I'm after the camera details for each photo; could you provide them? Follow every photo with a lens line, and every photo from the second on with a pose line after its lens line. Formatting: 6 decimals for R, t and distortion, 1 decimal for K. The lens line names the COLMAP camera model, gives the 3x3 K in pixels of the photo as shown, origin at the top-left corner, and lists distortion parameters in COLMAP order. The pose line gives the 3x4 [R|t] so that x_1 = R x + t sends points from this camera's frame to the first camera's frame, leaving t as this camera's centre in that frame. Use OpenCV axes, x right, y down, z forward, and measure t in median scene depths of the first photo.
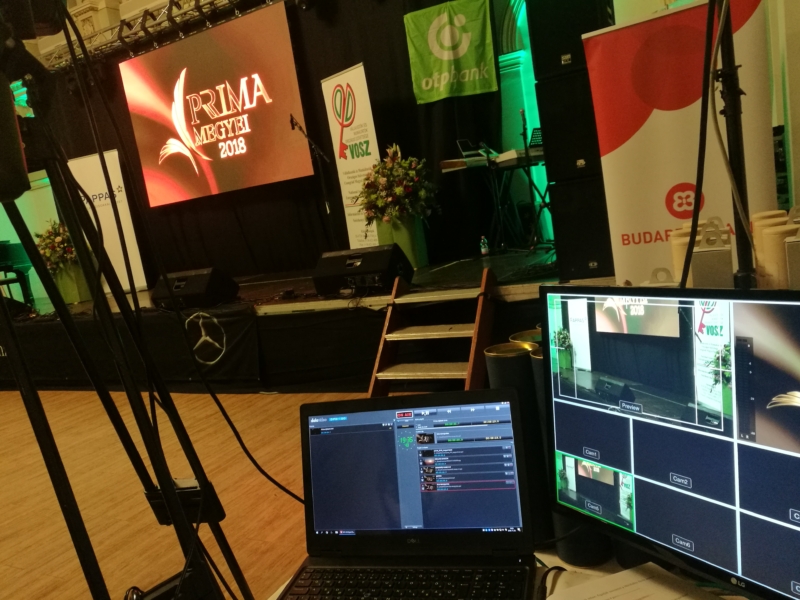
lens RADIAL K [[626.9, 0, 400.0], [0, 626.9, 300.0], [0, 0, 1]] dist [-0.075369, 0.096471]
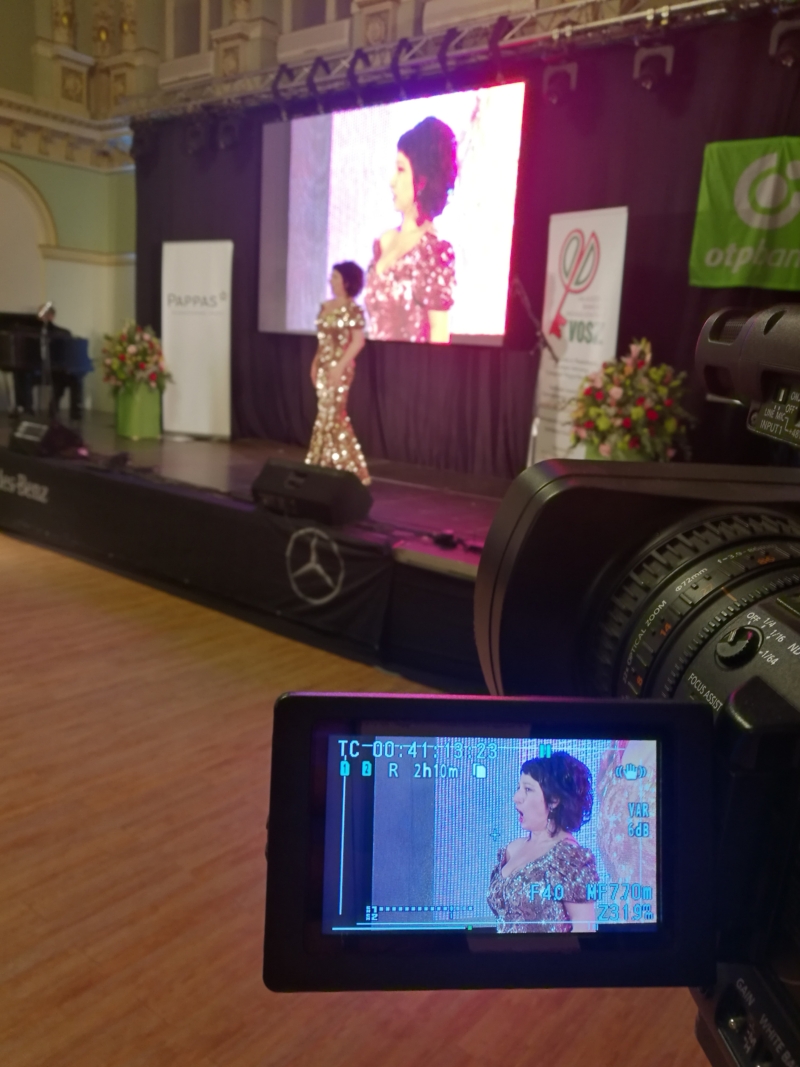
lens RADIAL K [[856.8, 0, 400.0], [0, 856.8, 533.5], [0, 0, 1]] dist [-0.107193, 0.163915]
pose [[0.960832, 0.243595, -0.132149, -0.088572], [-0.234228, 0.968671, 0.082550, -0.063694], [0.148118, -0.048363, 0.987786, 0.063666]]
